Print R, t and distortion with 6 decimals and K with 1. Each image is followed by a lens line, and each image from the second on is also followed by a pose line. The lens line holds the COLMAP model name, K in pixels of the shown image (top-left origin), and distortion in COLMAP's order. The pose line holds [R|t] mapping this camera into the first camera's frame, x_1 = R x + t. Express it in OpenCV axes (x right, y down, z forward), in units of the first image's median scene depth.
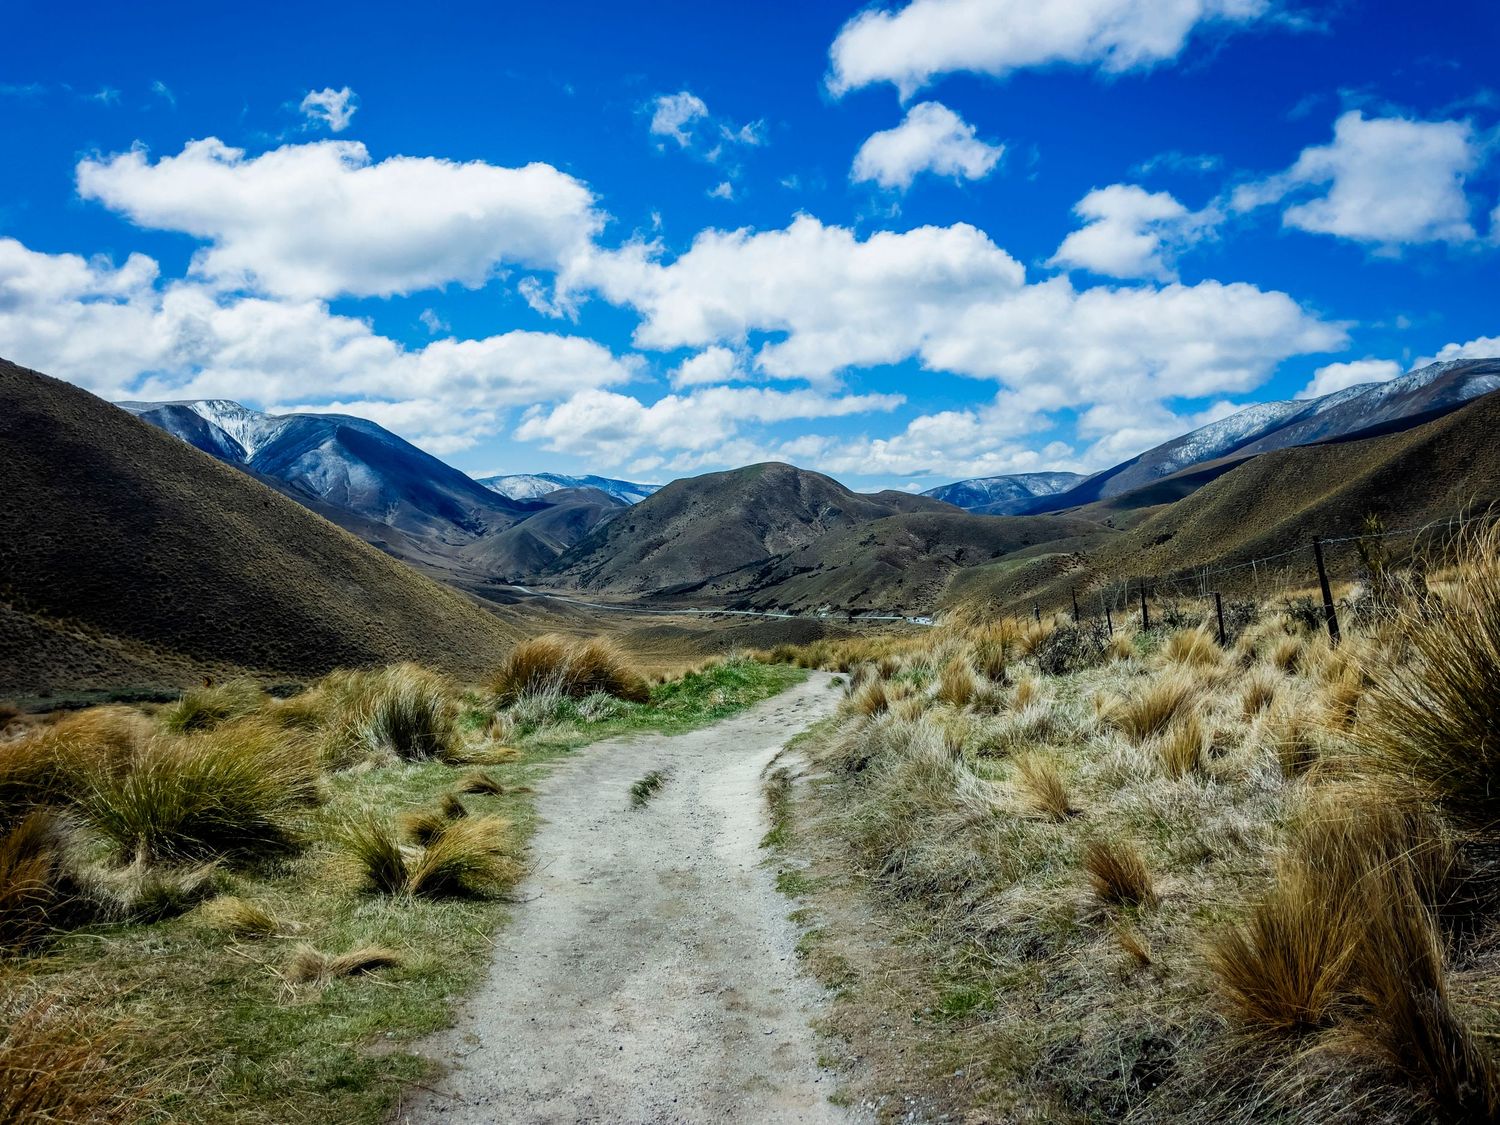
lens RADIAL K [[1027.4, 0, 750.0], [0, 1027.4, 562.5], [0, 0, 1]] dist [0.071235, -0.003554]
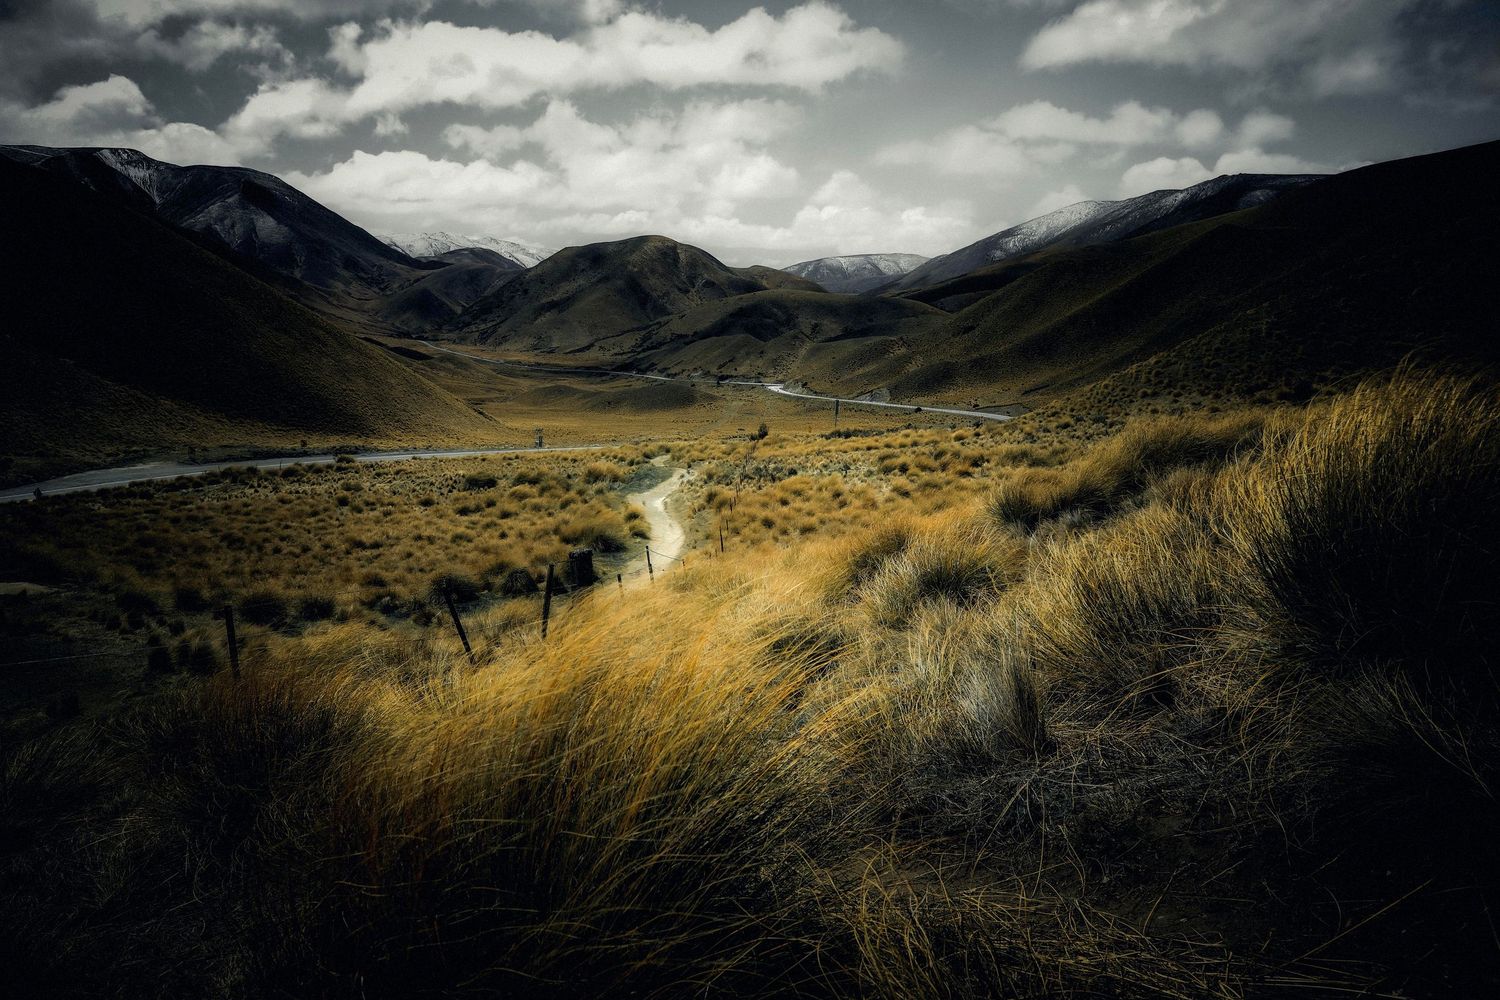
lens RADIAL K [[1032.0, 0, 750.0], [0, 1032.0, 500.0], [0, 0, 1]] dist [0.004701, 0.065802]
pose [[0.992373, 0.018274, 0.121911, -0.007478], [-0.040903, 0.981737, 0.185795, -0.031014], [-0.116289, -0.189364, 0.974996, -0.162744]]
